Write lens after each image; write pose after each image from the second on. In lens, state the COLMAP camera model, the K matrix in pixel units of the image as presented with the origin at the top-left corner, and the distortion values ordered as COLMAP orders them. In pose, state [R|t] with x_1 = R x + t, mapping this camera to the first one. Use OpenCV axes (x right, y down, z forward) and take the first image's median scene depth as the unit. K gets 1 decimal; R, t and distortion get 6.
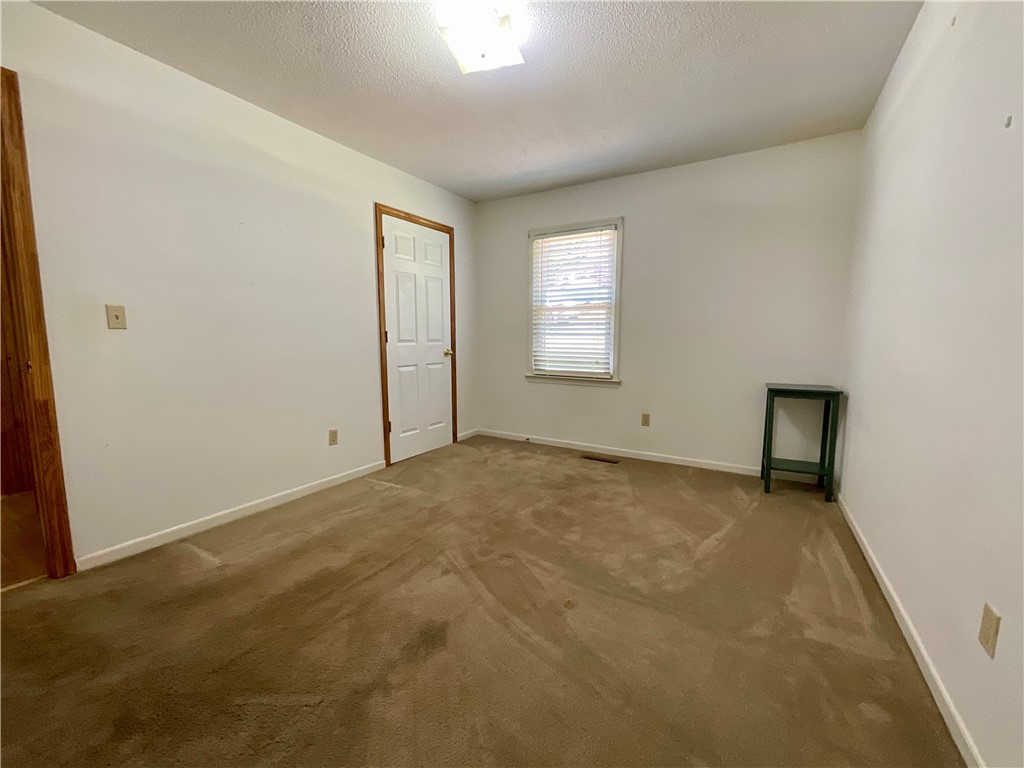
lens RADIAL K [[416.8, 0, 514.5], [0, 416.8, 386.0], [0, 0, 1]] dist [-0.003346, -0.001633]
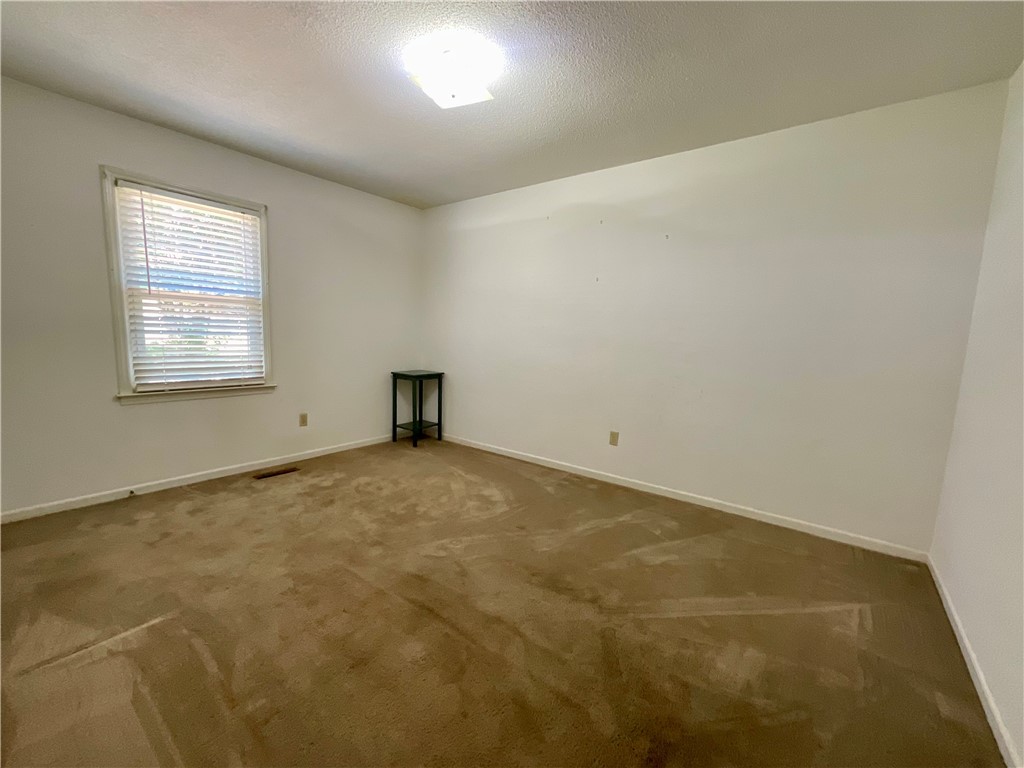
lens RADIAL K [[416.8, 0, 510.0], [0, 416.8, 379.5], [0, 0, 1]] dist [-0.003346, -0.001633]
pose [[0.125299, -0.109148, 0.986097, -0.607490], [0.084664, 0.991481, 0.098986, -0.072823], [-0.988500, 0.071084, 0.133472, 0.374812]]
